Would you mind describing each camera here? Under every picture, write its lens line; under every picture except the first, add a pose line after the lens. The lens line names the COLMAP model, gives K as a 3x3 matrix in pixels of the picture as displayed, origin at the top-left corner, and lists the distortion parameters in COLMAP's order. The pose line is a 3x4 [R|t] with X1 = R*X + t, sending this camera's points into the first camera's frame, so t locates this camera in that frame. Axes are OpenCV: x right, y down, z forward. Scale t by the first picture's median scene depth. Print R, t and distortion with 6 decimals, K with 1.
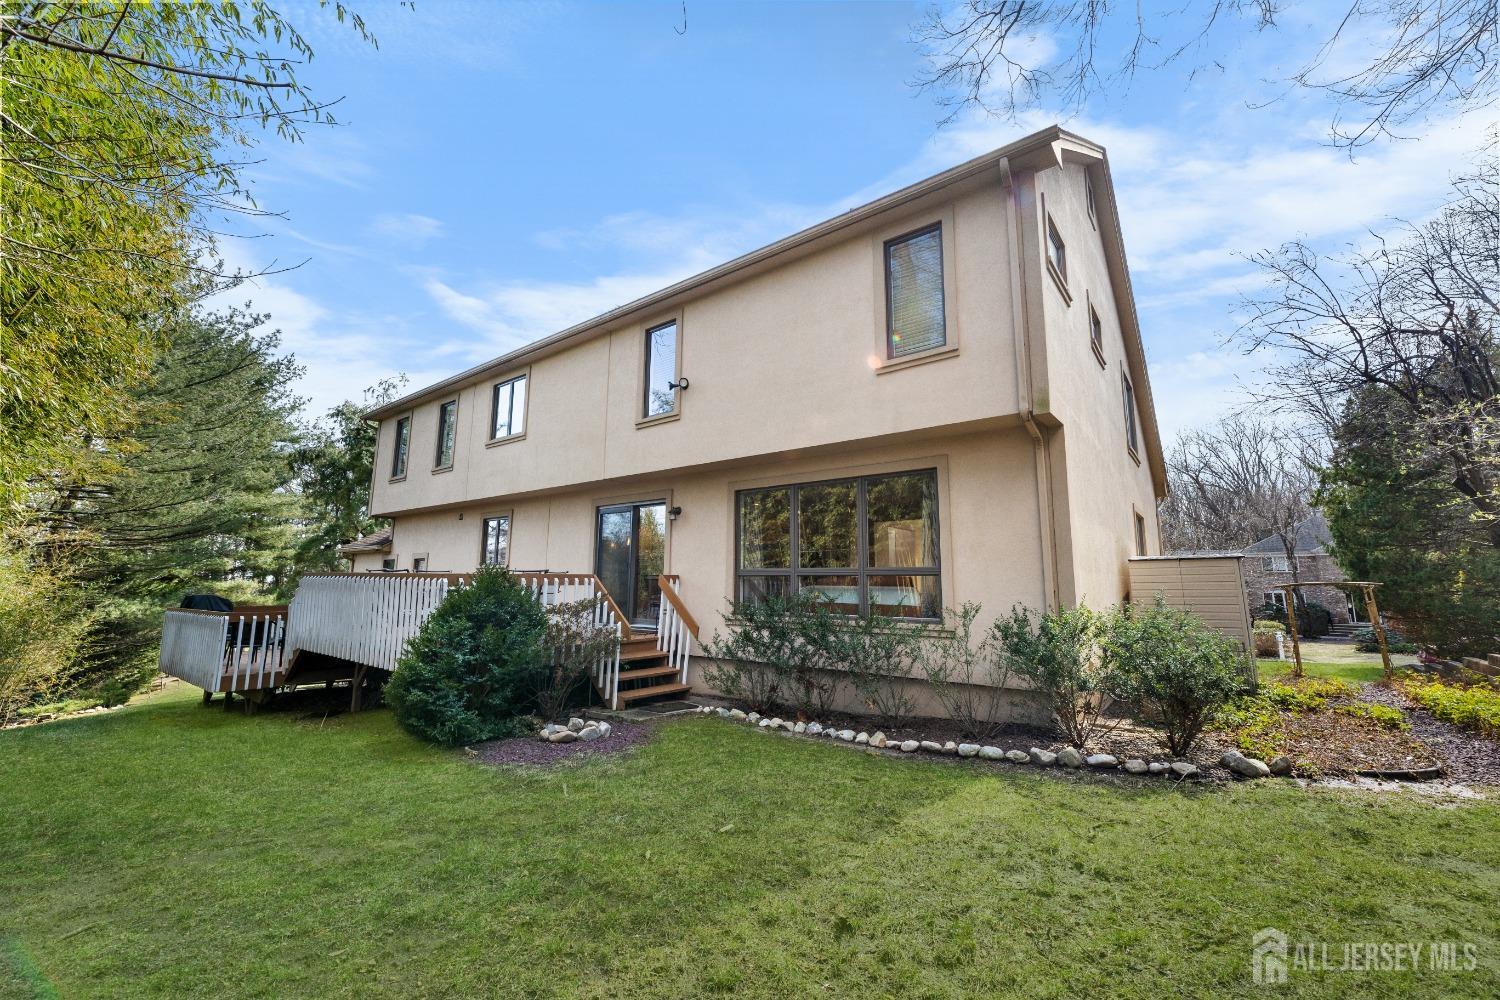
lens RADIAL K [[602.2, 0, 746.2], [0, 602.2, 516.0], [0, 0, 1]] dist [-0.001174, -0.000174]
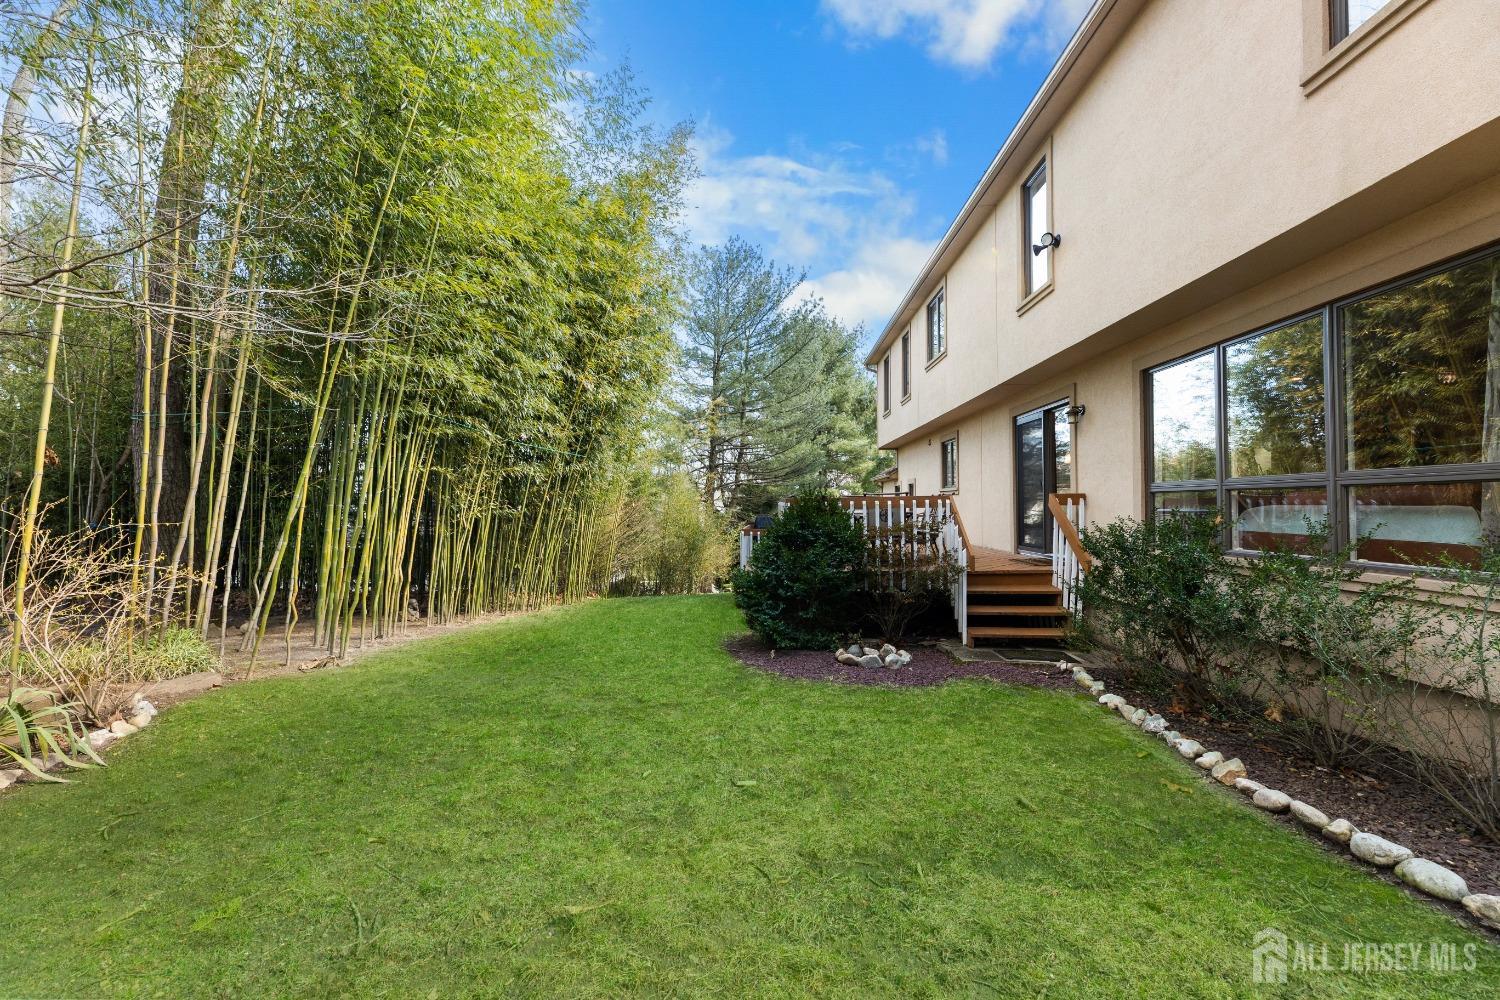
lens RADIAL K [[601.2, 0, 754.4], [0, 601.2, 495.8], [0, 0, 1]] dist [0.001577, 0.000037]
pose [[0.583931, -0.028085, -0.811318, 0.375729], [0.104747, 0.993654, 0.040993, 0.038834], [0.805017, -0.108920, 0.583167, 0.297703]]
